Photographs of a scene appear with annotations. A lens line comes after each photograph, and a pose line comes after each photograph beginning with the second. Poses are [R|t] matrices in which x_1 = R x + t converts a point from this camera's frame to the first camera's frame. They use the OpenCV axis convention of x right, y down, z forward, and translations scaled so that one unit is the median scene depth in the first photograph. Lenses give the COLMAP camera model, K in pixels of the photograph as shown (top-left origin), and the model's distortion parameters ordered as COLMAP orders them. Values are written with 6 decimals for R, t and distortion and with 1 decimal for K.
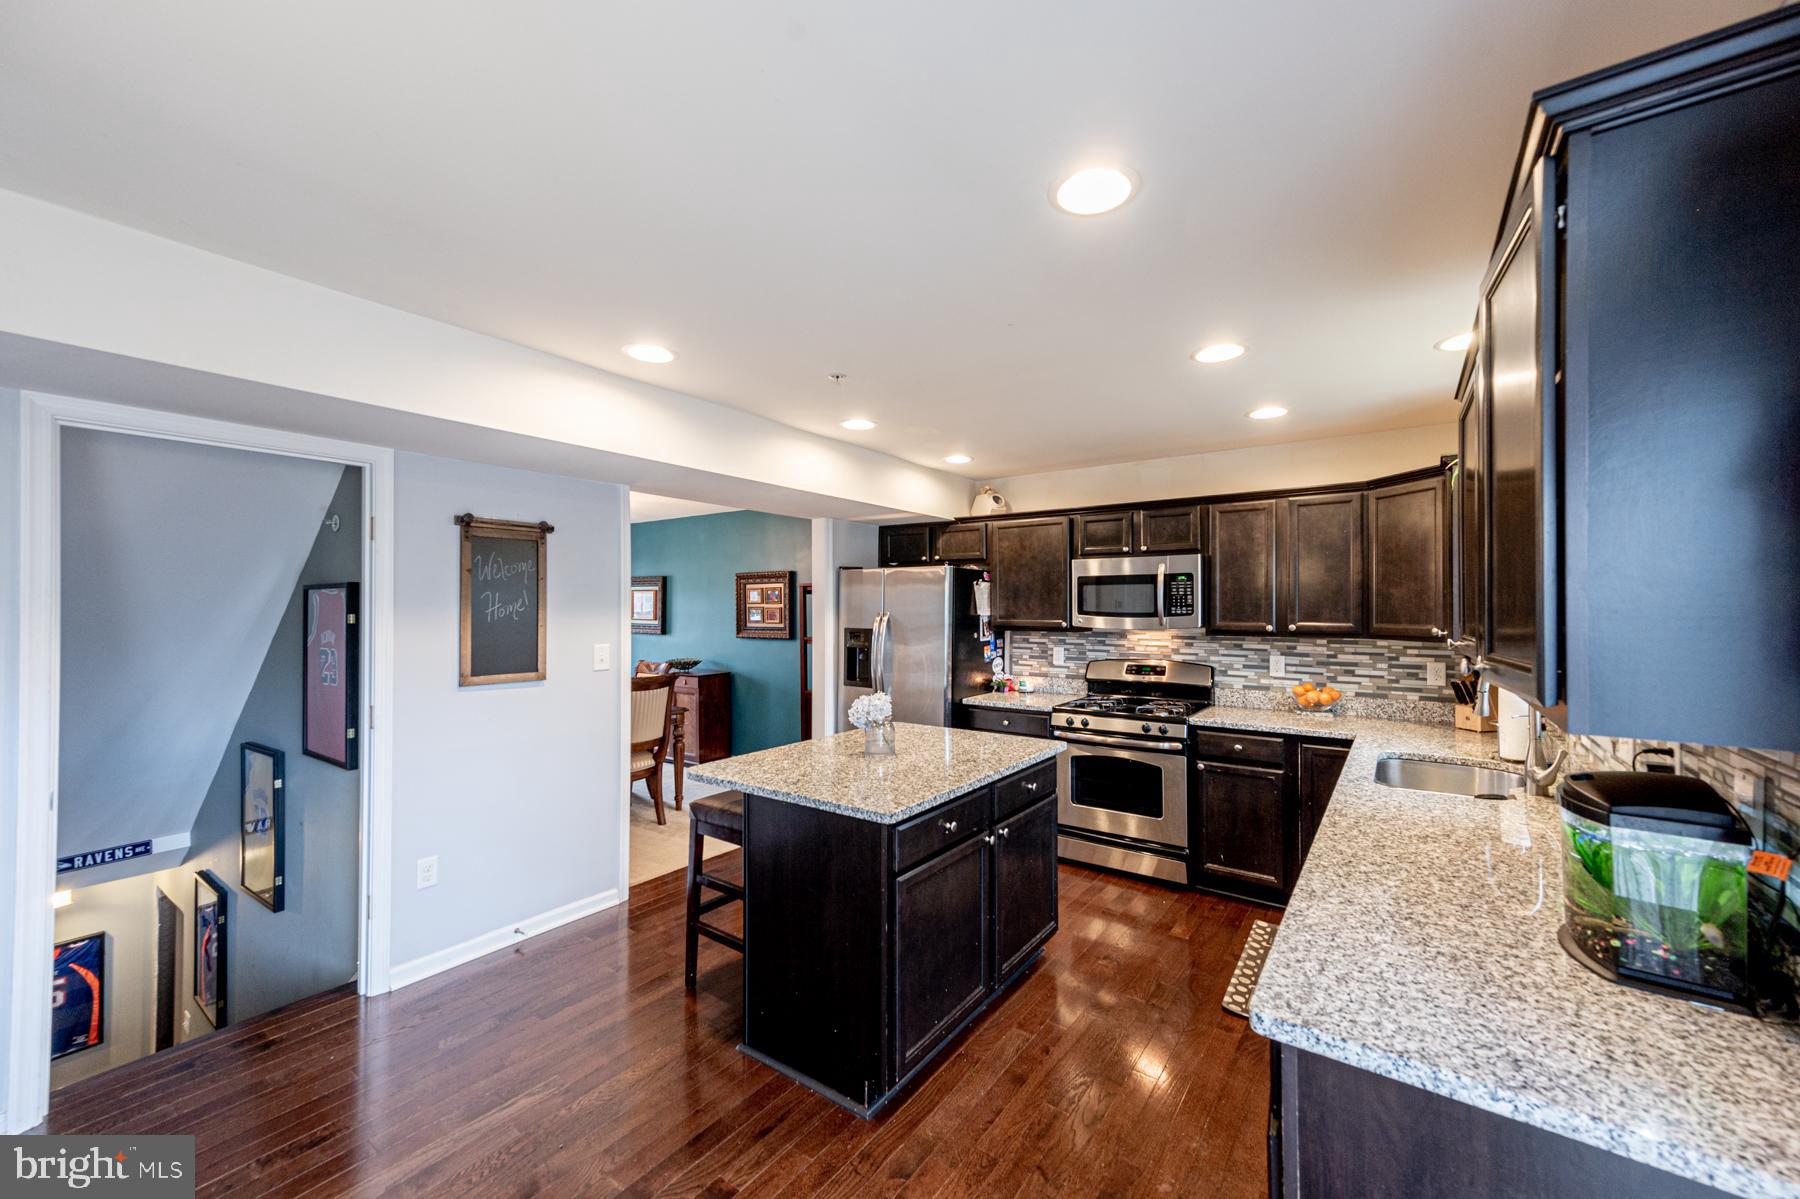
lens RADIAL K [[694.4, 0, 898.1], [0, 694.4, 601.0], [0, 0, 1]] dist [0.002742, -0.000006]
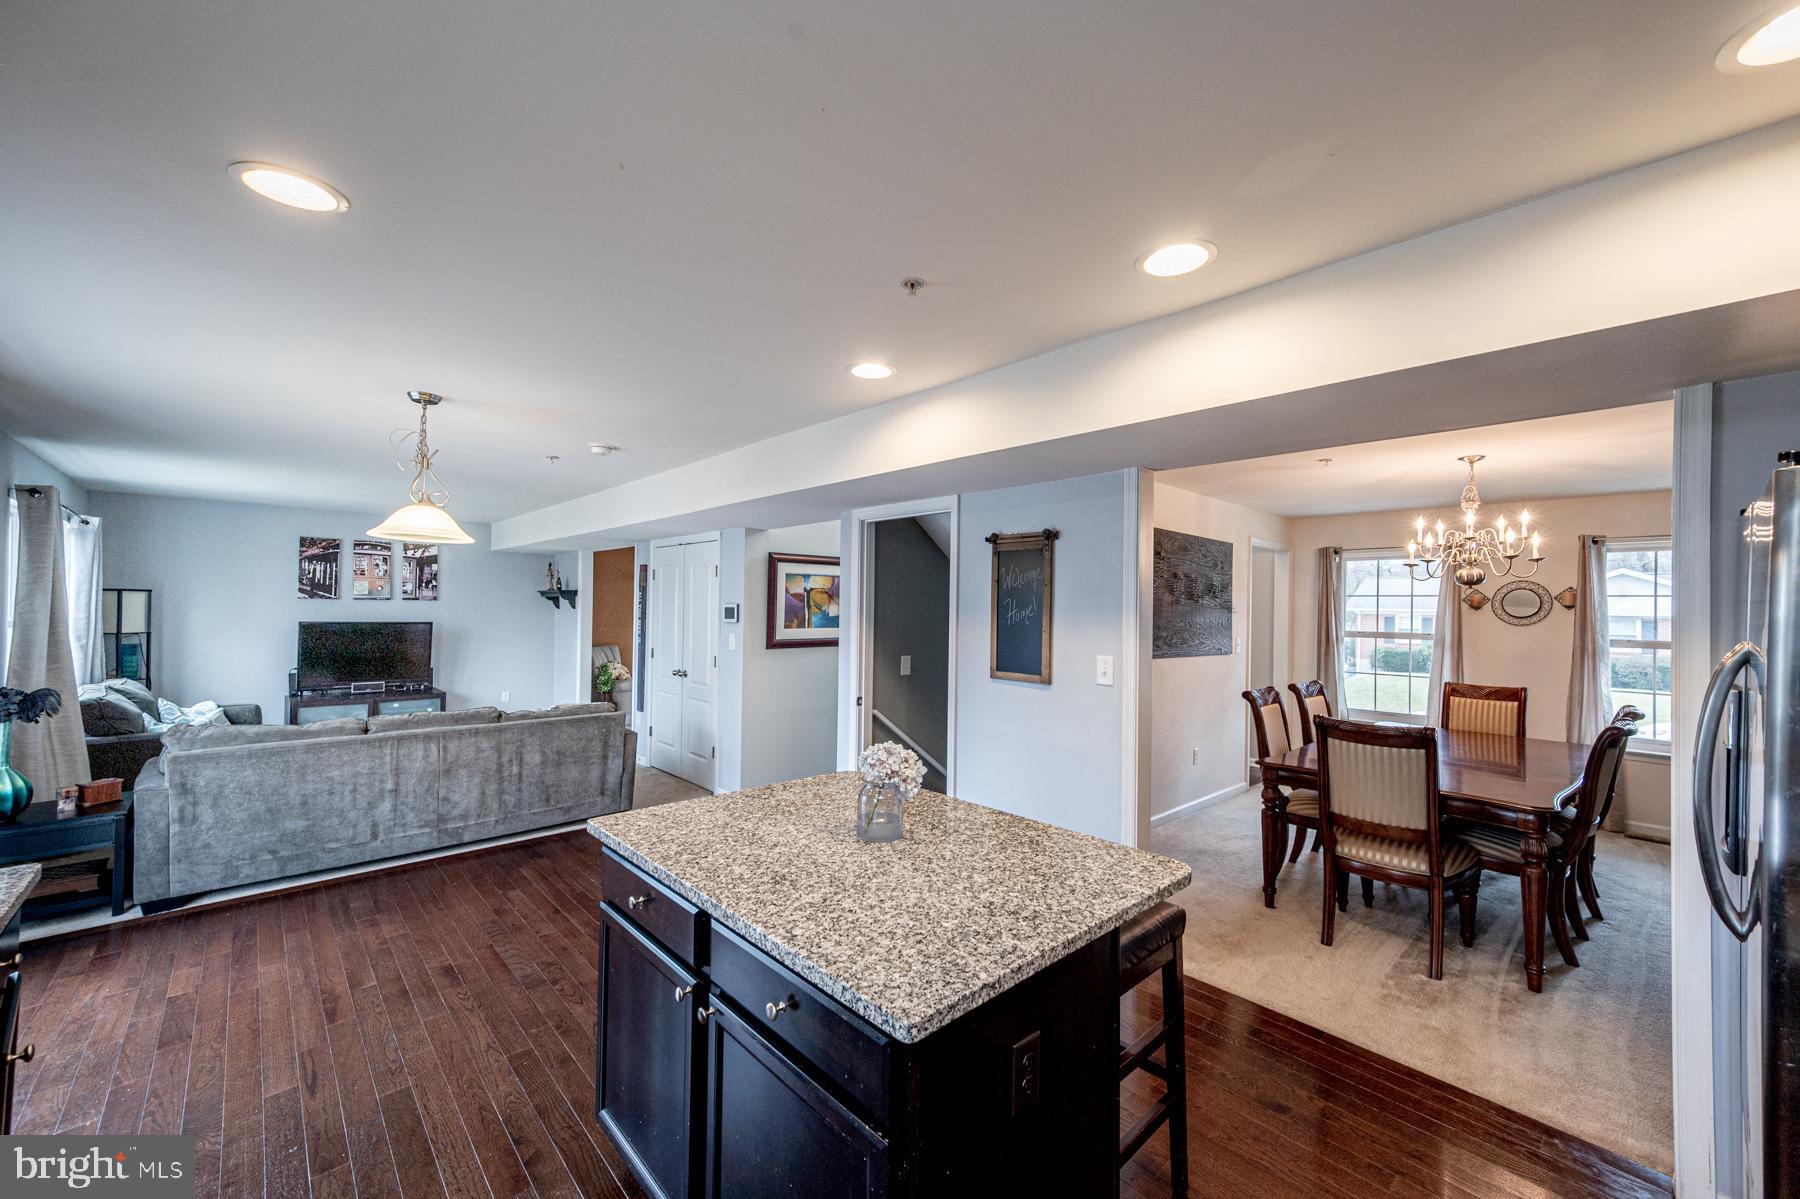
lens RADIAL K [[694.4, 0, 898.3], [0, 694.4, 602.3], [0, 0, 1]] dist [0.002742, -0.000006]
pose [[-0.201693, -0.005654, -0.979432, 0.536042], [-0.001460, 0.999984, -0.005471, -0.000758], [0.979448, 0.000327, -0.201698, 1.011781]]
